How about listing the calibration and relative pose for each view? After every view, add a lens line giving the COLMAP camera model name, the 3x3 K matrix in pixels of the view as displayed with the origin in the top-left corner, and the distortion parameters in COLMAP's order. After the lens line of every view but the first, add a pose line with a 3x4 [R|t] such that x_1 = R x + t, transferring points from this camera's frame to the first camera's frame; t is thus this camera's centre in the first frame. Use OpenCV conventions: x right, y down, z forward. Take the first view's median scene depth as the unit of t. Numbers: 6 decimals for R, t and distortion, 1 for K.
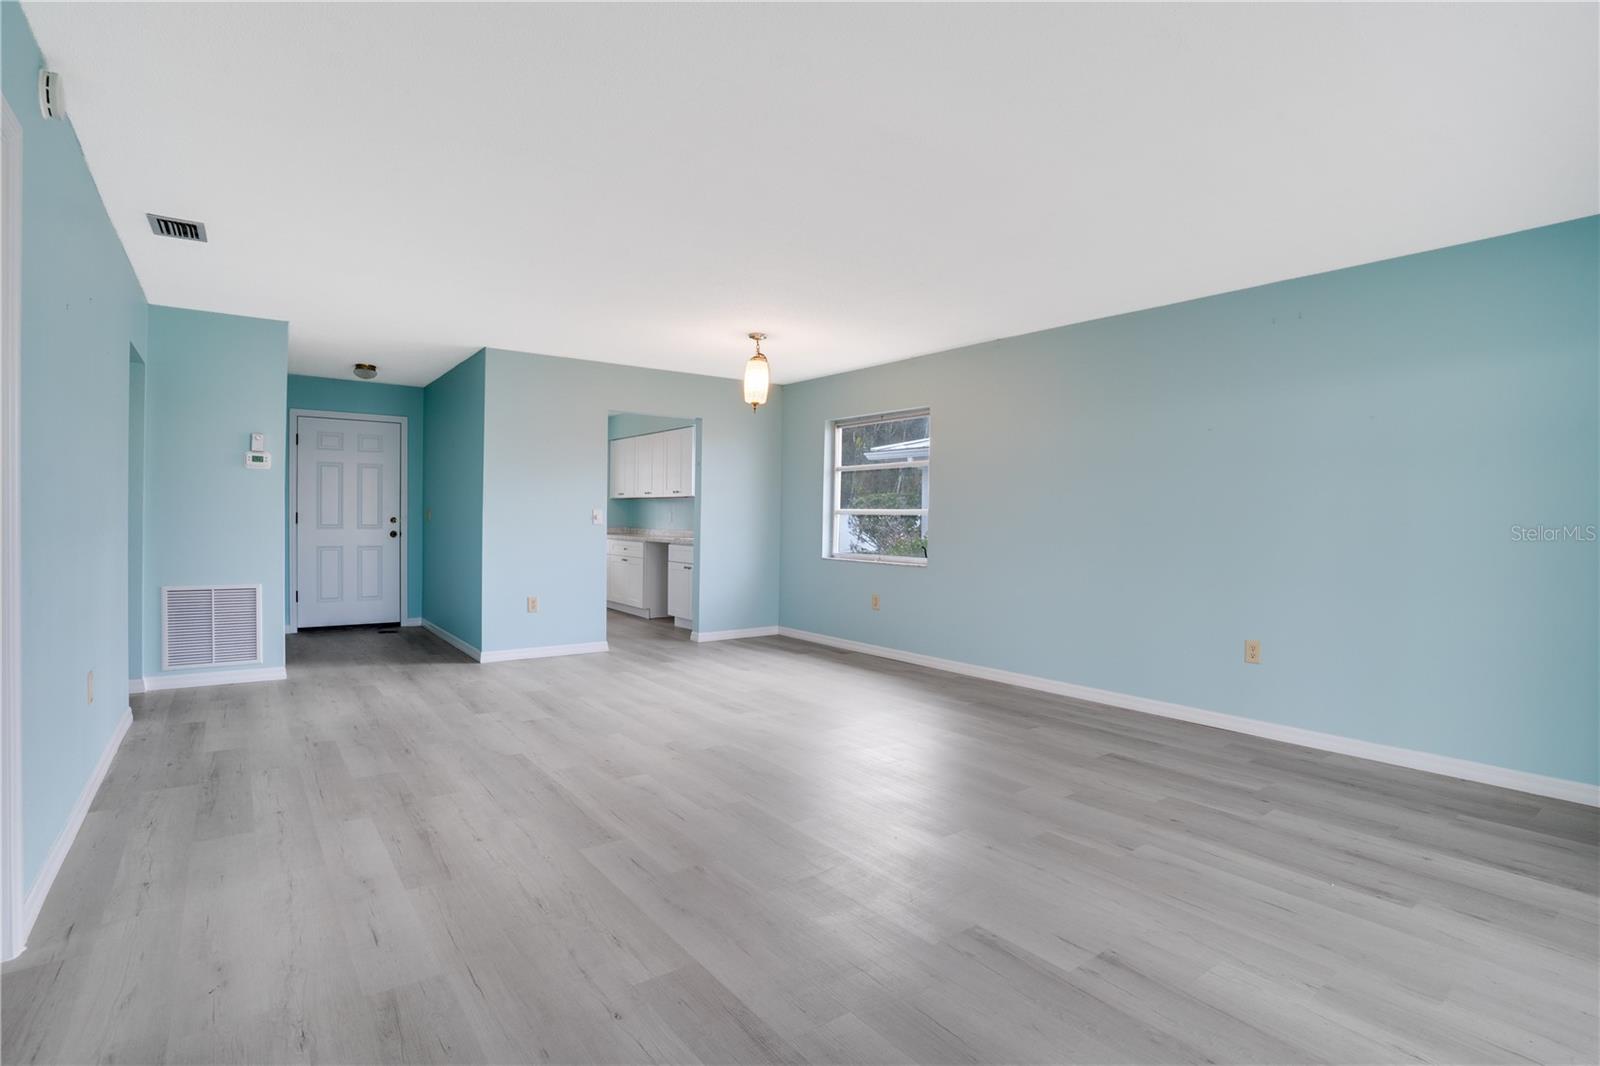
lens RADIAL K [[779.4, 0, 796.6], [0, 779.4, 520.4], [0, 0, 1]] dist [-0.051991, 0.003396]
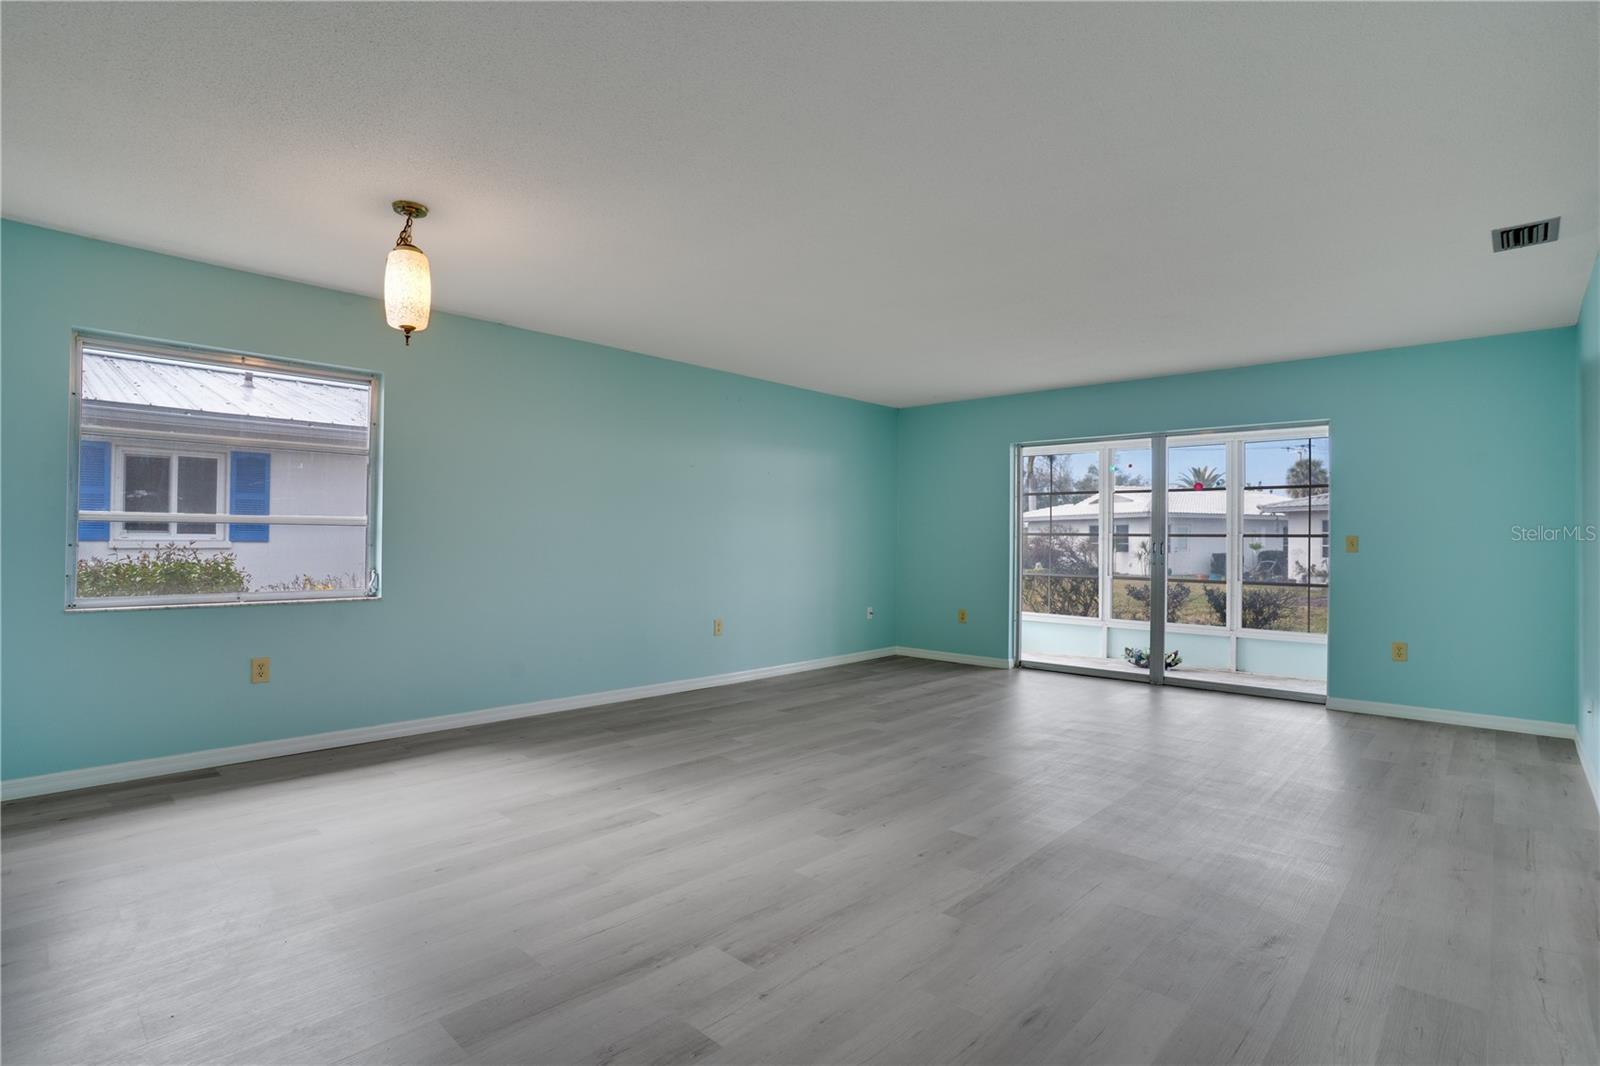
lens RADIAL K [[779.4, 0, 807.2], [0, 779.4, 533.8], [0, 0, 1]] dist [-0.051991, 0.003396]
pose [[-0.179696, -0.004716, 0.983711, -0.968057], [-0.010493, 0.999941, 0.002877, -0.008603], [-0.983666, -0.009805, -0.179735, 1.241619]]
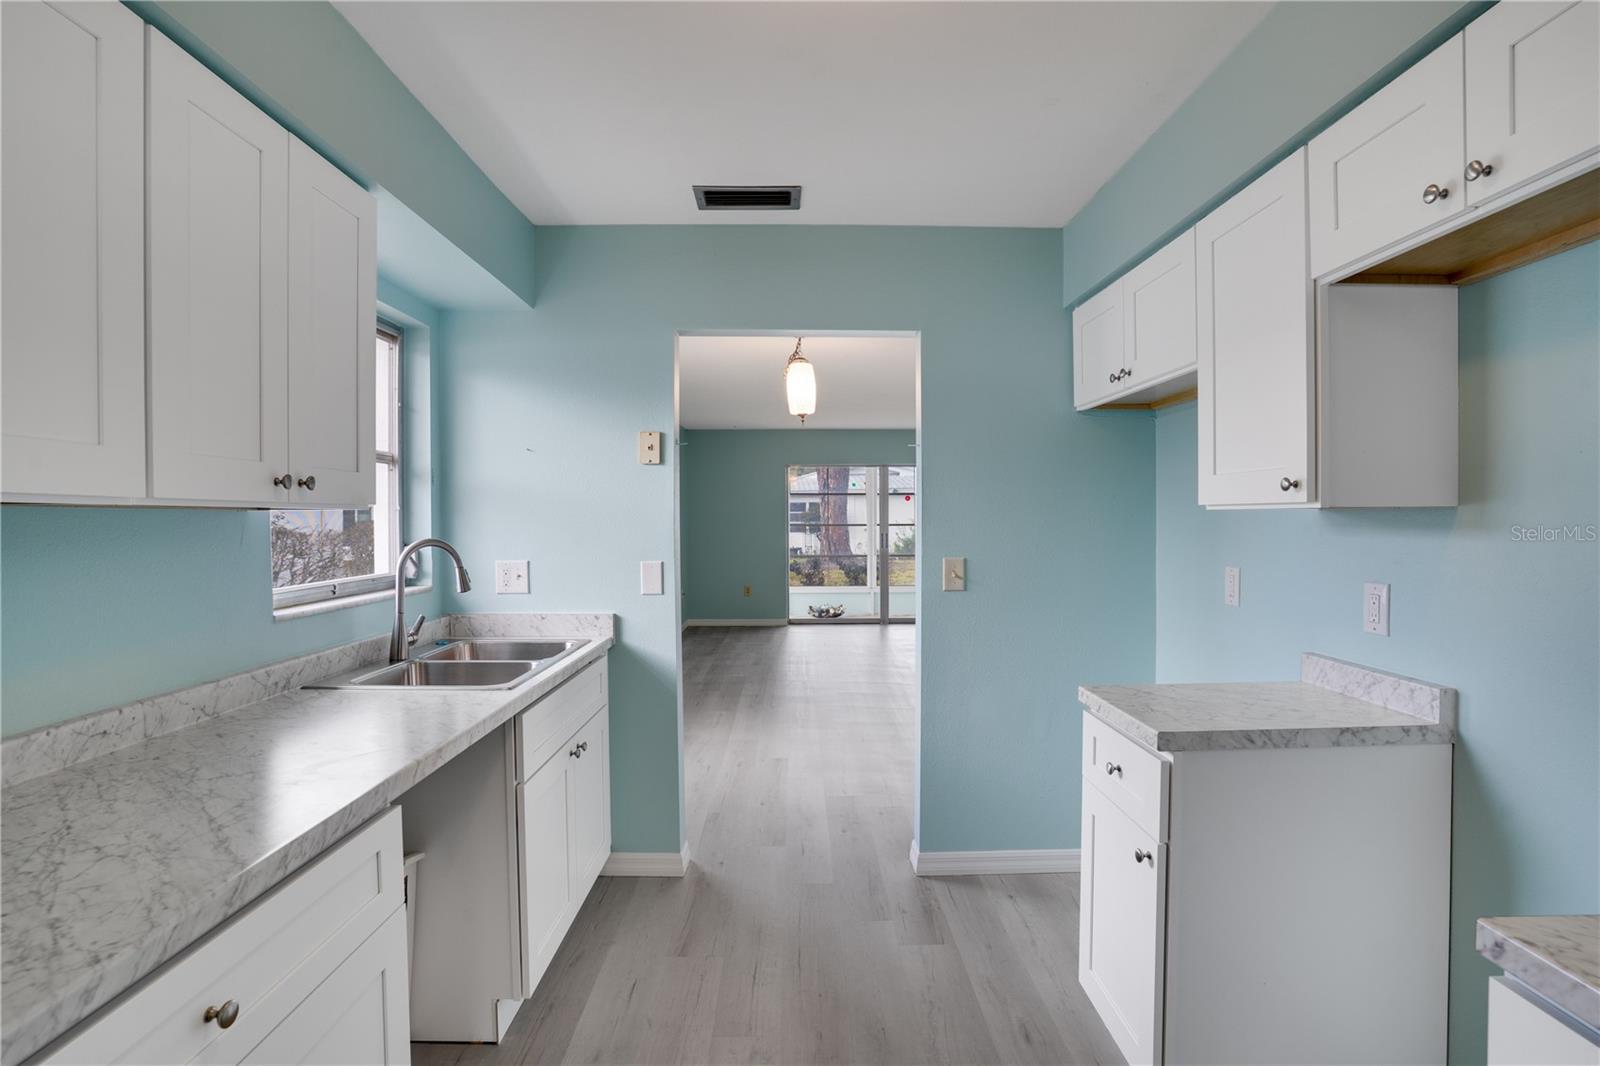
lens RADIAL K [[779.4, 0, 799.5], [0, 779.4, 531.3], [0, 0, 1]] dist [-0.051991, 0.003396]
pose [[-0.811395, -0.013753, 0.584336, -0.810651], [0.000847, 0.999694, 0.024705, -0.069915], [-0.584497, 0.020541, -0.811136, 2.545781]]
